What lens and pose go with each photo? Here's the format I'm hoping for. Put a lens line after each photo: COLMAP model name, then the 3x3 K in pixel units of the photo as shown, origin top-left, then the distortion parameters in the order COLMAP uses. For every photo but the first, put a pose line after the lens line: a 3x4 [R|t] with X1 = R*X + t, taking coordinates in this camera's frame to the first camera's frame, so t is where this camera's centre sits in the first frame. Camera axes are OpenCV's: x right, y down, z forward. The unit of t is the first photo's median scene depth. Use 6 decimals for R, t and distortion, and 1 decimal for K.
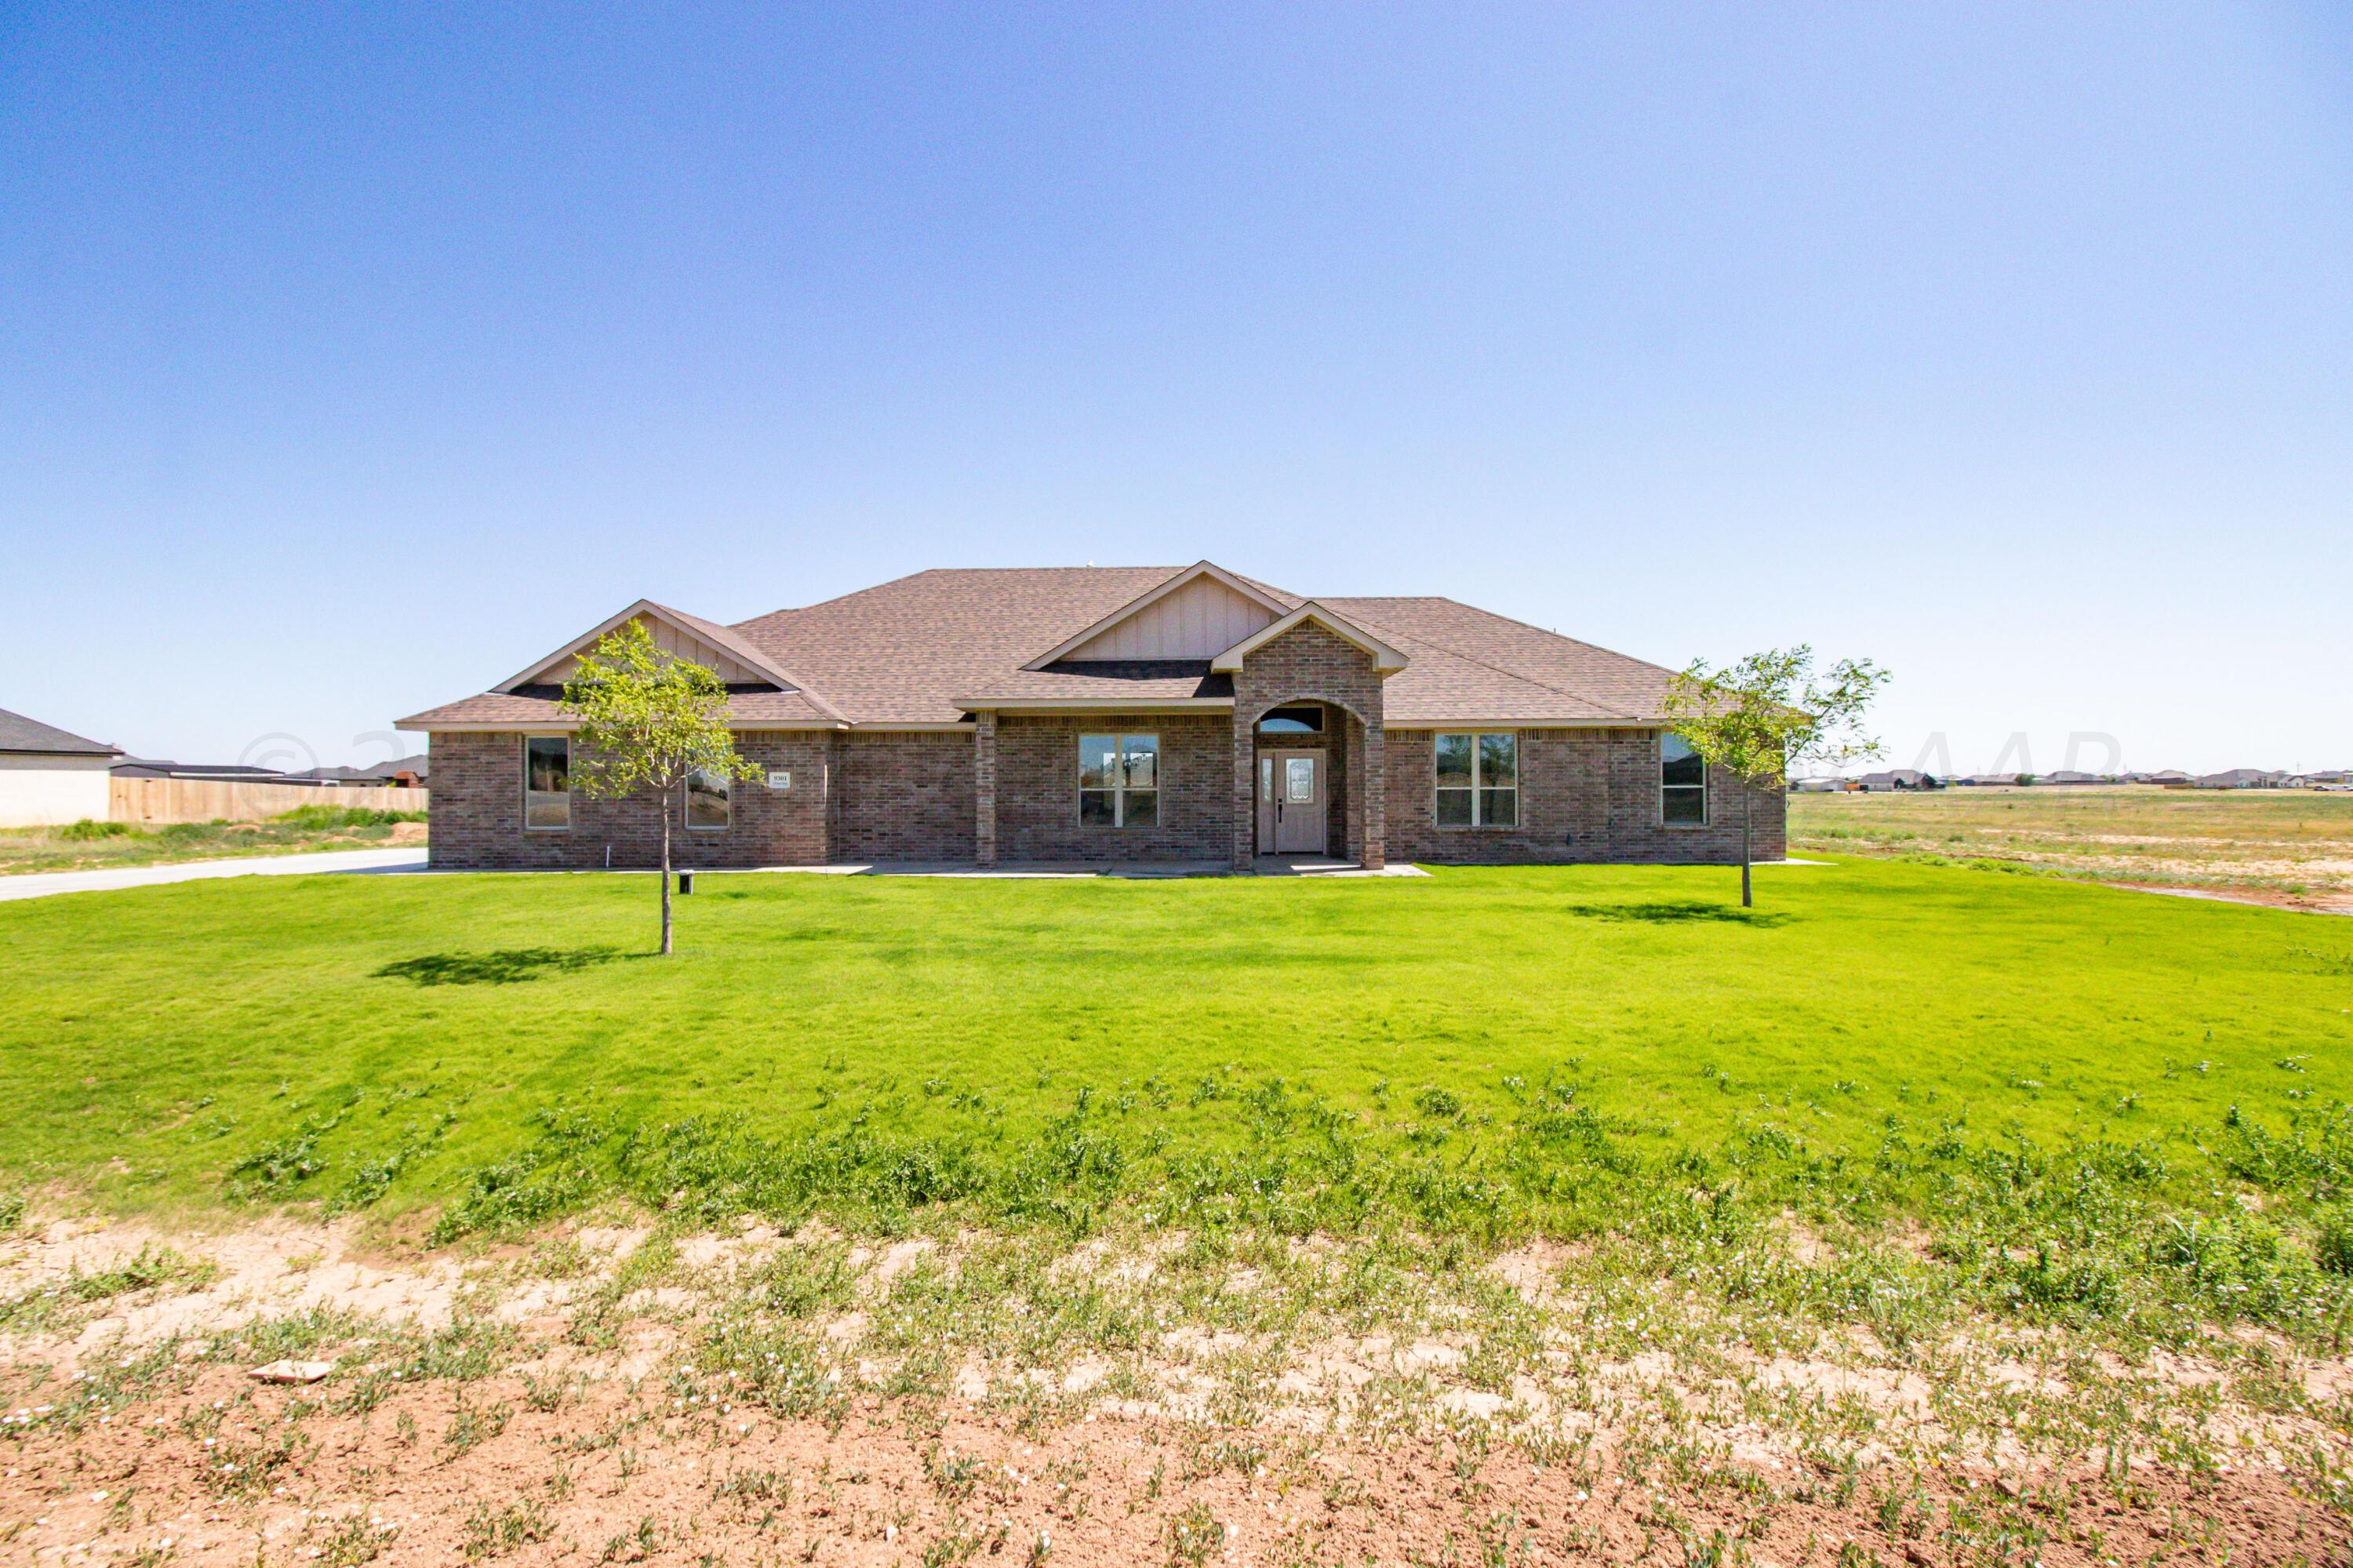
lens RADIAL K [[1099.8, 0, 1169.4], [0, 1099.8, 770.8], [0, 0, 1]] dist [0.000412, -0.013394]
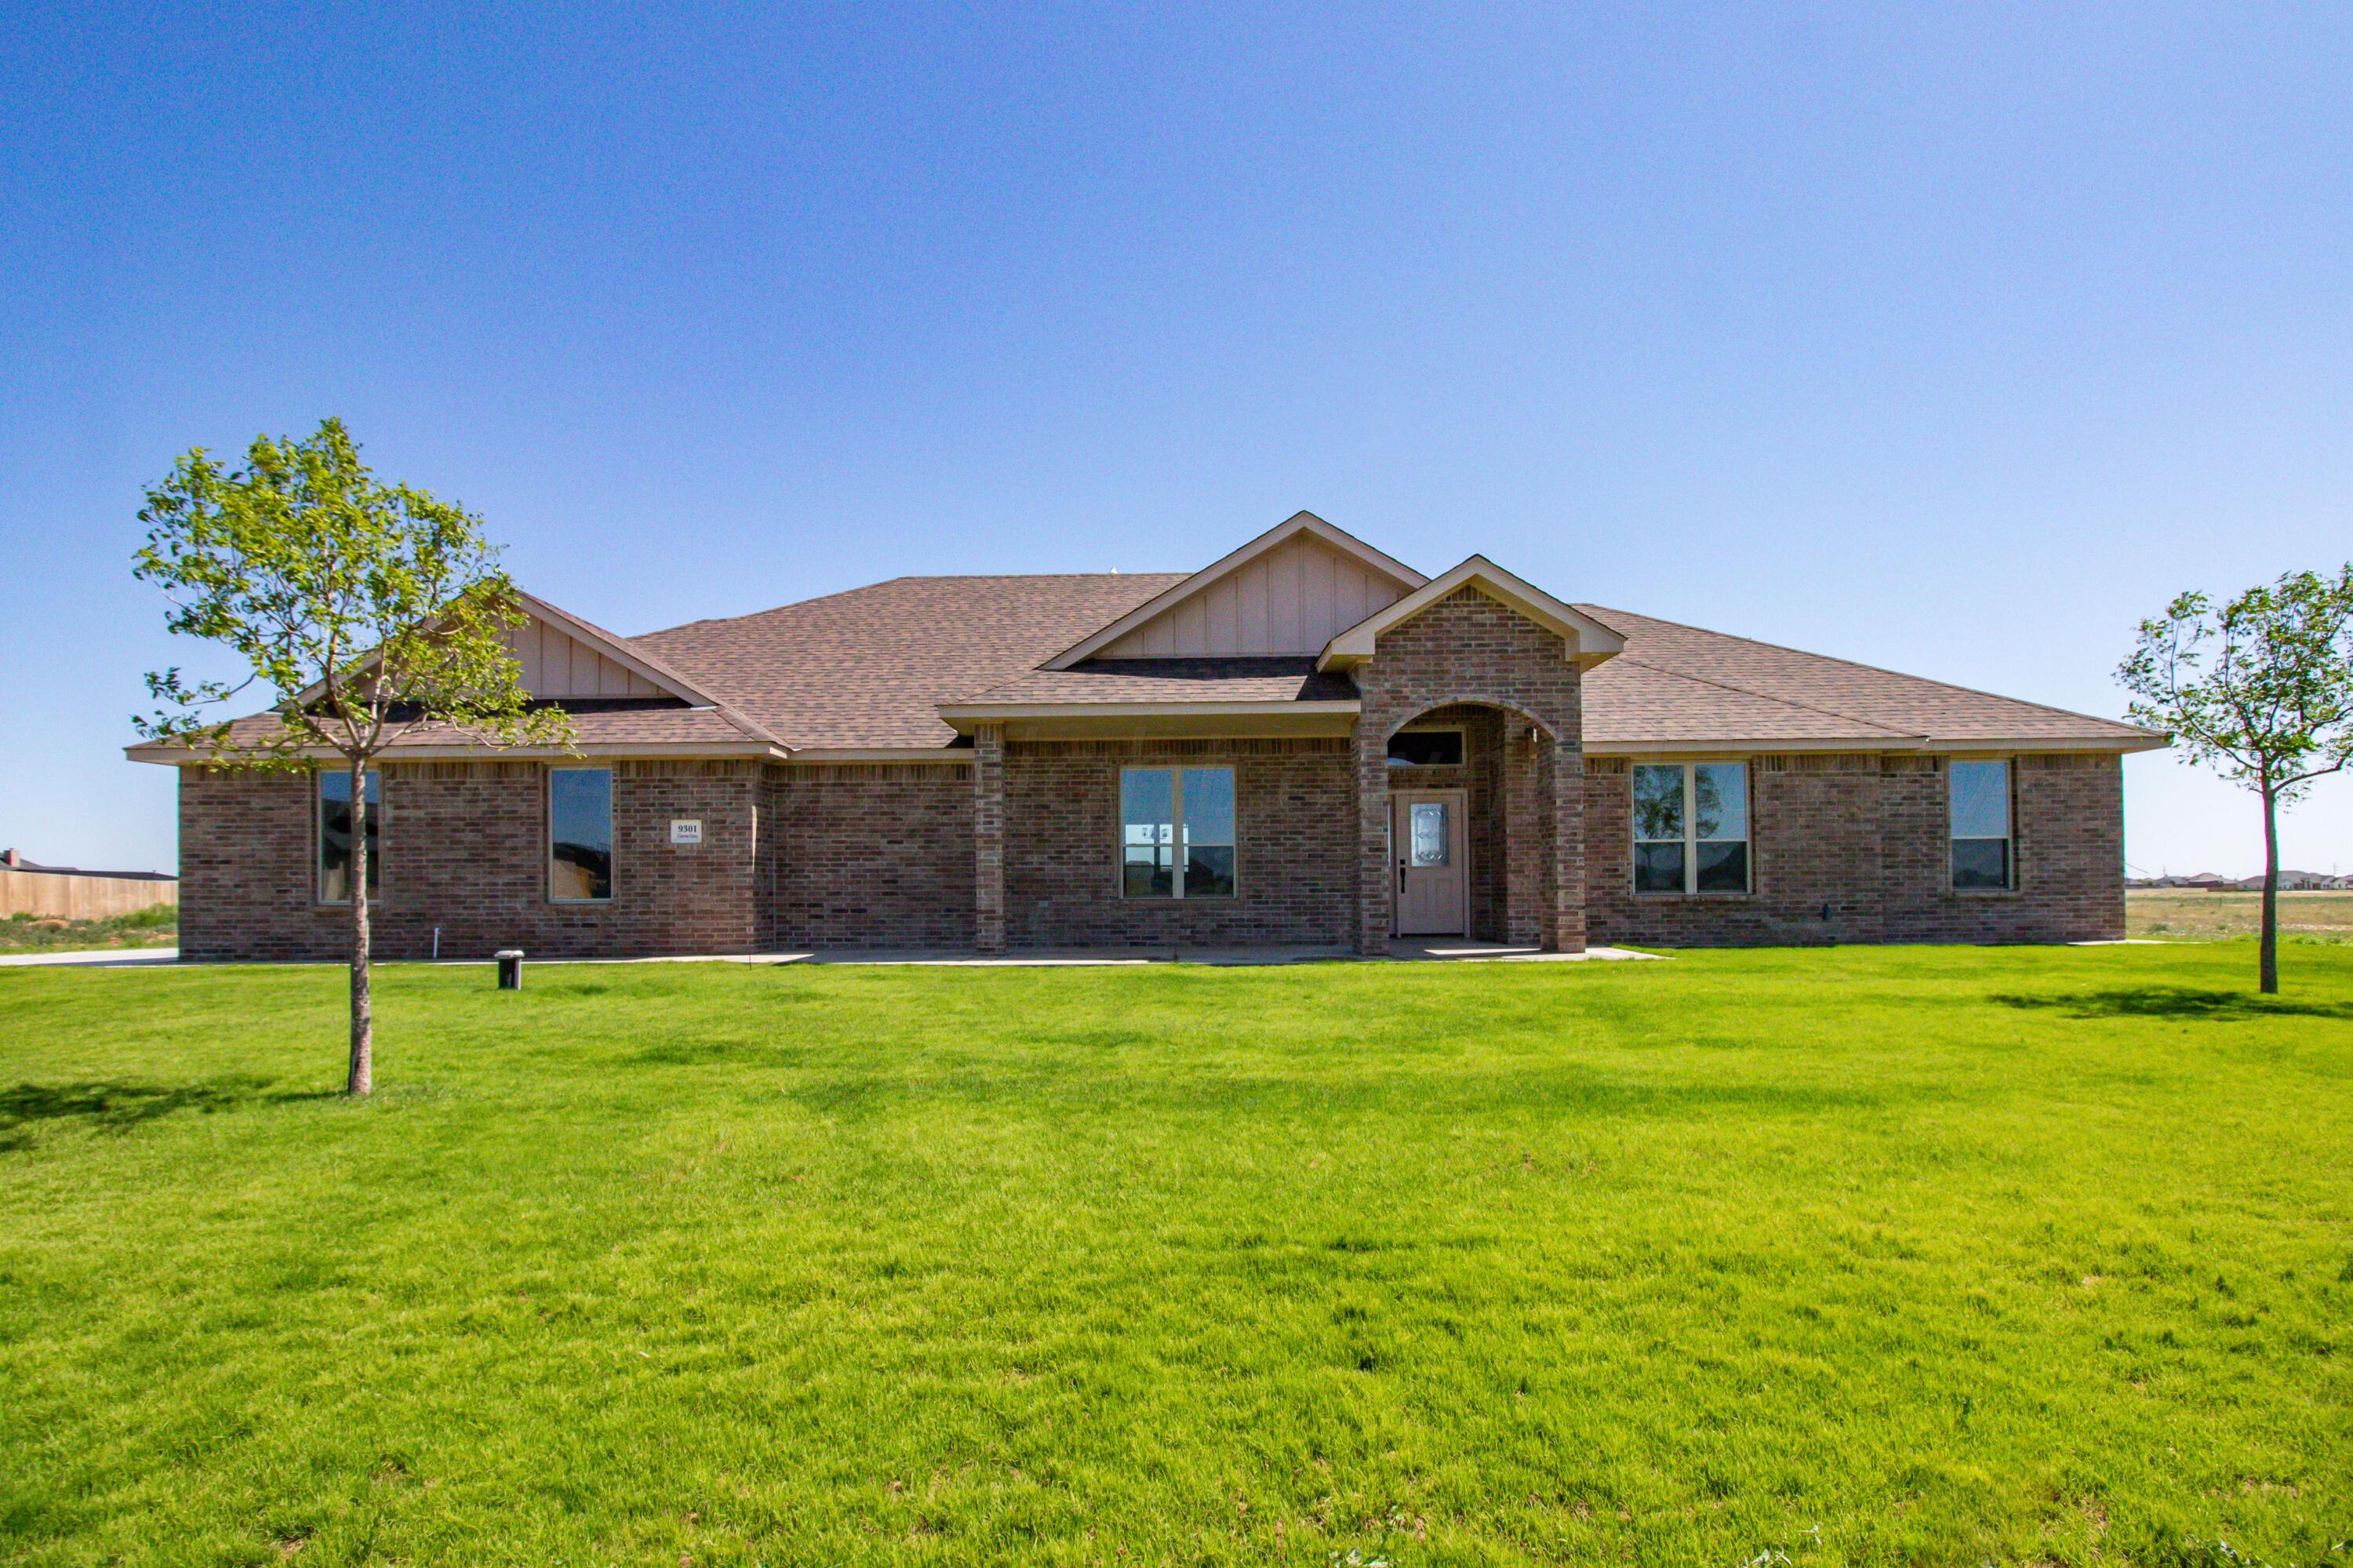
lens RADIAL K [[1142.4, 0, 1186.0], [0, 1142.4, 888.3], [0, 0, 1]] dist [-0.002950, -0.016710]
pose [[0.999538, -0.001810, 0.030347, -0.065130], [0.001695, 0.999991, 0.003819, 0.043250], [-0.030354, -0.003766, 0.999532, 0.283615]]
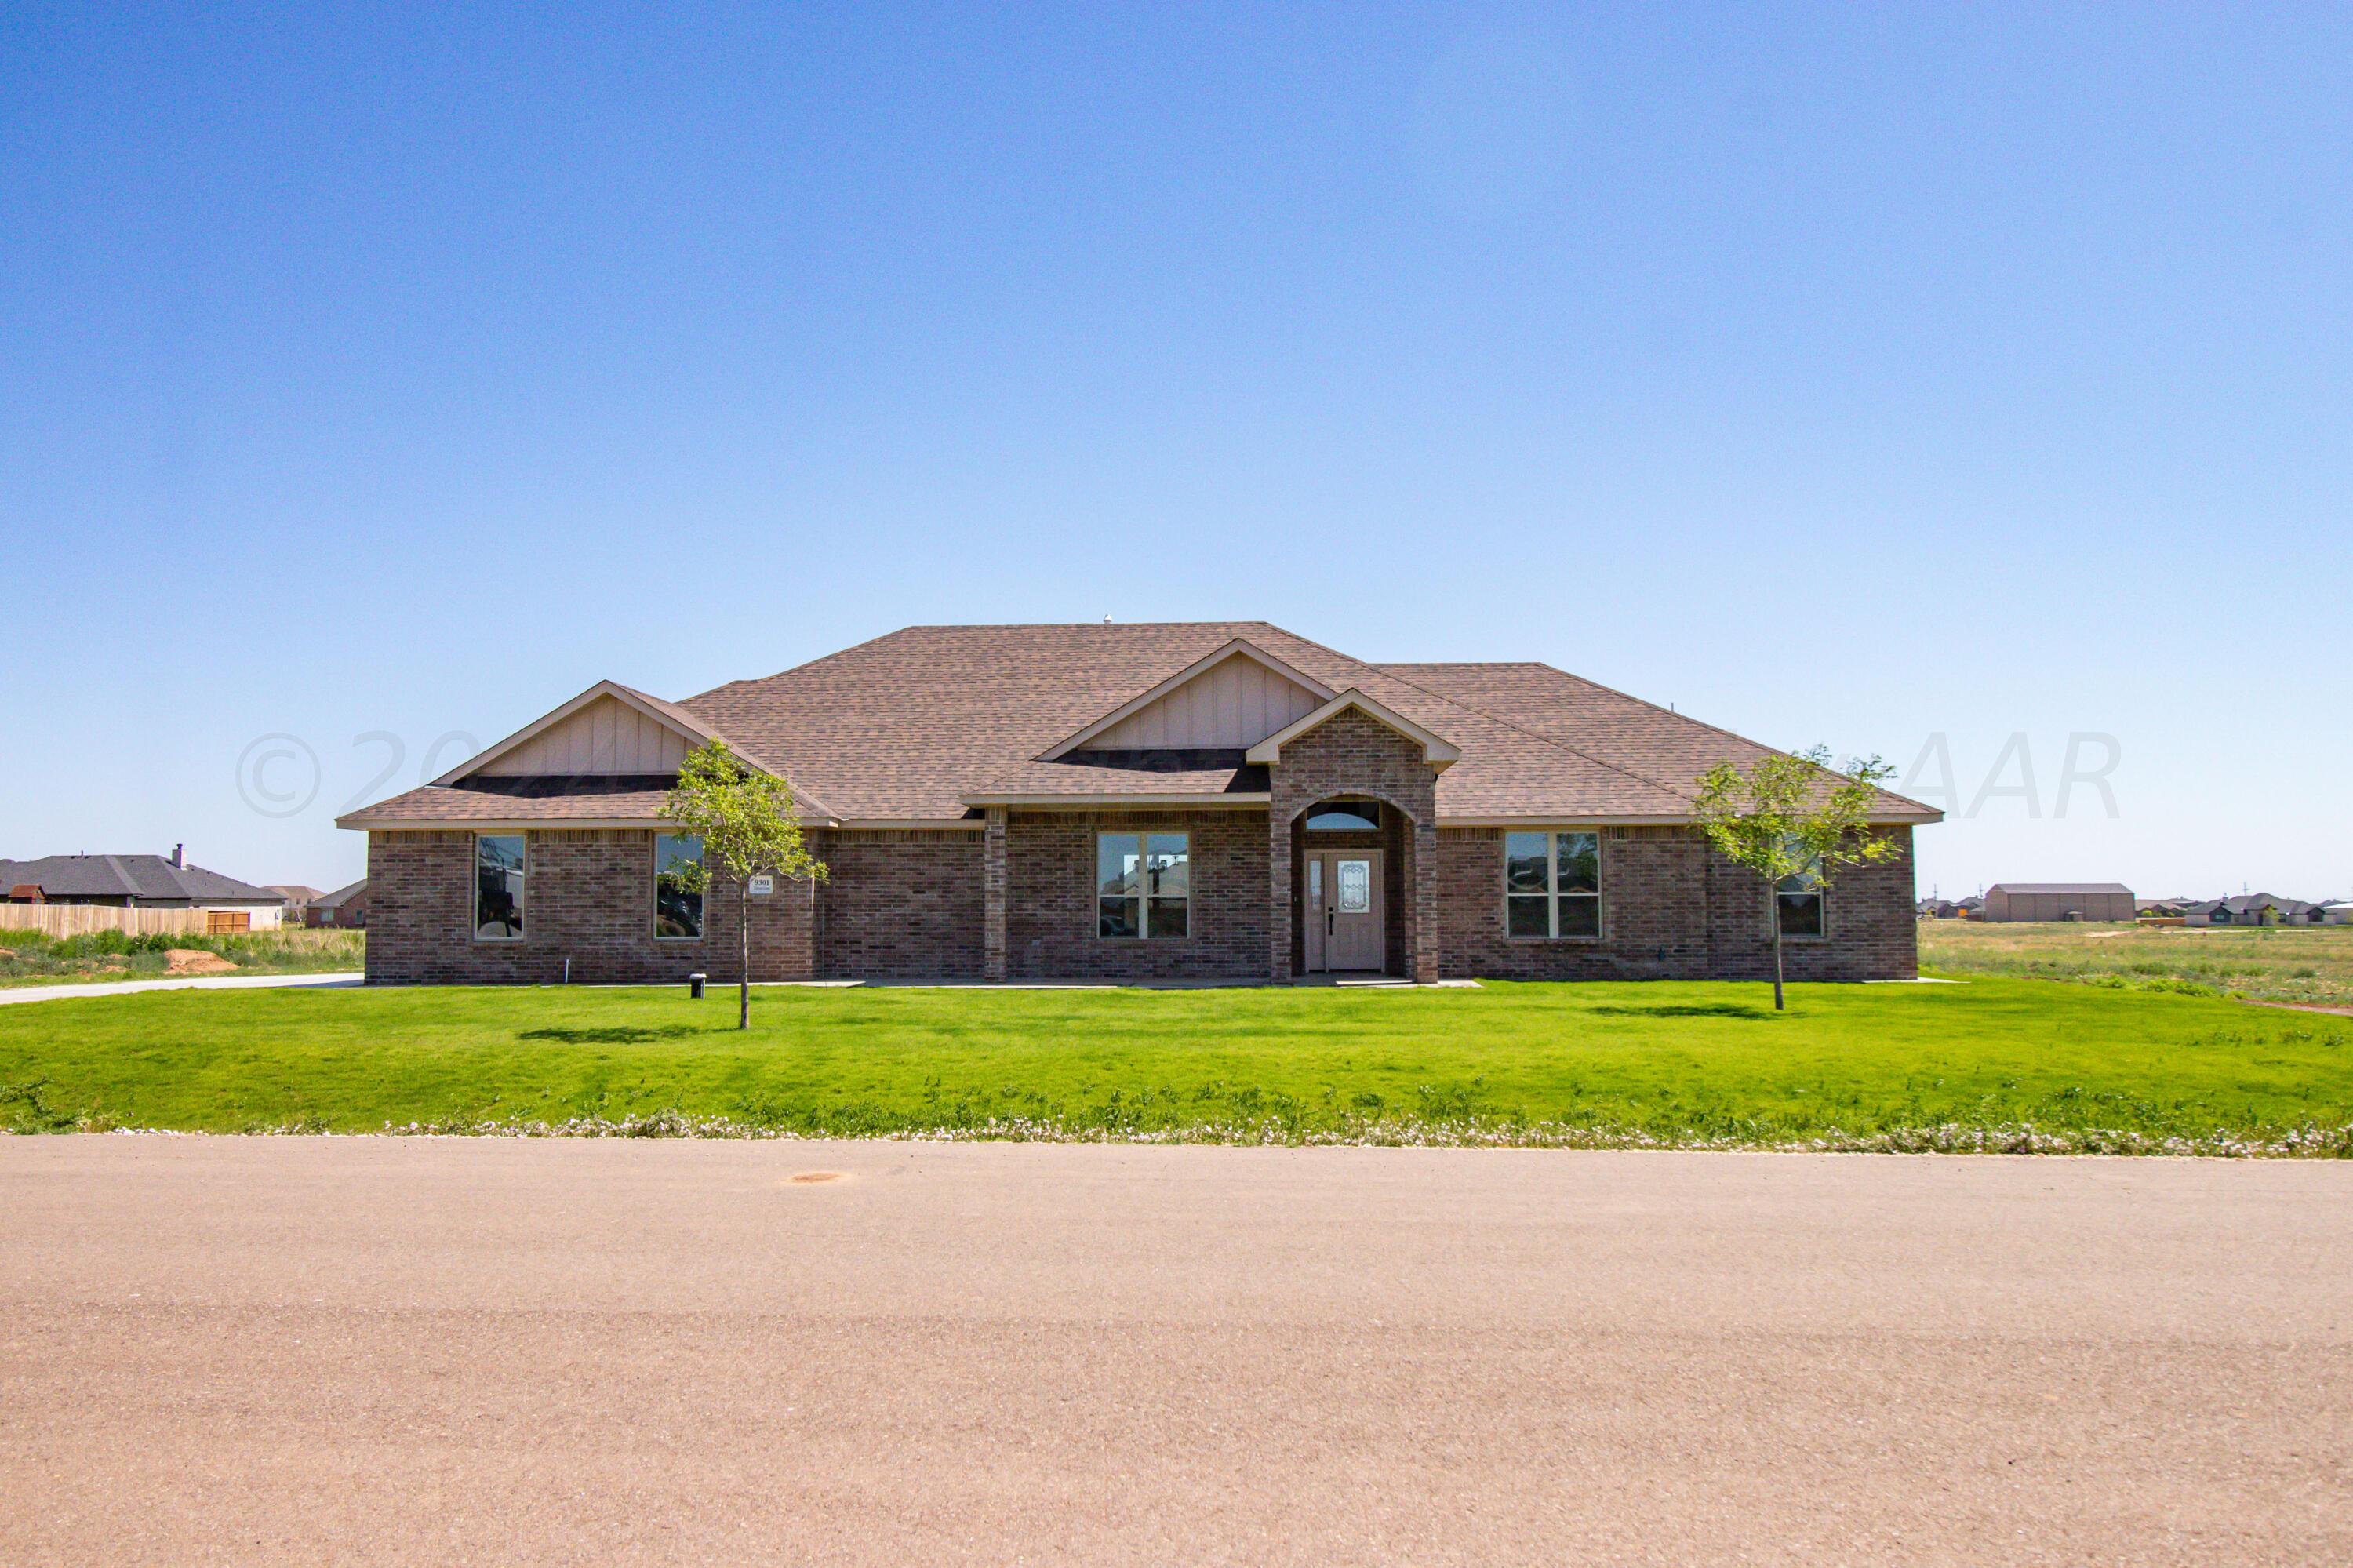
lens RADIAL K [[1946.6, 0, 1102.9], [0, 1946.6, 735.0], [0, 0, 1]] dist [0.027809, -0.002821]
pose [[0.997670, -0.004030, -0.068103, 0.028853], [-0.001345, 0.996898, -0.078695, 0.011811], [0.068209, 0.078603, 0.994570, -0.571441]]
